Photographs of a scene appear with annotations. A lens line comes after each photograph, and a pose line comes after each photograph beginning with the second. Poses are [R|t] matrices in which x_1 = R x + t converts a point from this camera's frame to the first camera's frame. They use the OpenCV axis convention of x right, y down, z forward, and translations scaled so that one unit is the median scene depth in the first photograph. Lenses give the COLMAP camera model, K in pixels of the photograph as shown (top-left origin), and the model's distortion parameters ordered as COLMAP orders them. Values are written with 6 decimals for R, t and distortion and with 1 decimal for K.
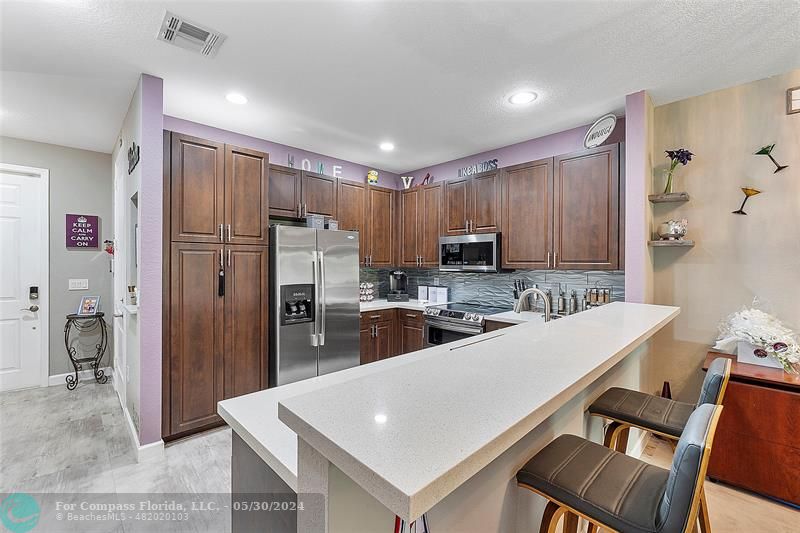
lens RADIAL K [[339.3, 0, 399.6], [0, 339.3, 263.4], [0, 0, 1]] dist [-0.005976, -0.000732]
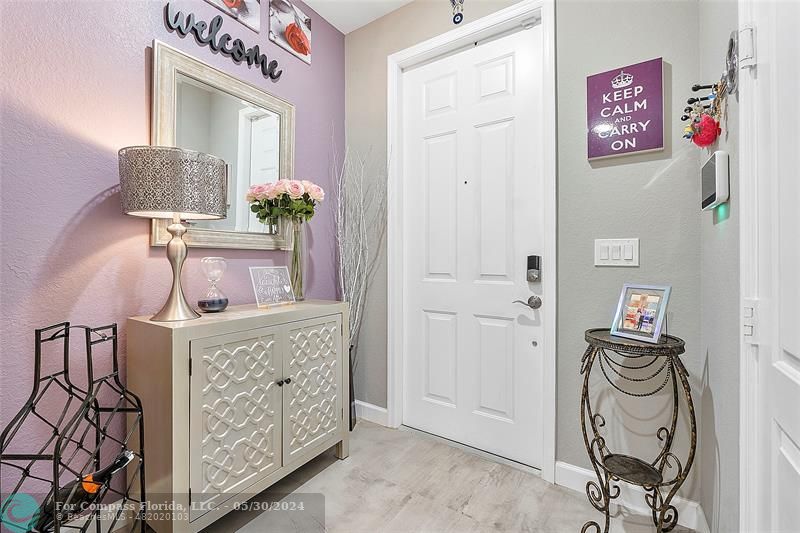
lens RADIAL K [[339.3, 0, 399.6], [0, 339.3, 263.4], [0, 0, 1]] dist [-0.005976, -0.000732]
pose [[0.213225, 0.001138, -0.977003, -0.671154], [0.002817, 0.999994, 0.001780, 0.079553], [0.976999, -0.003131, 0.213220, 0.725395]]
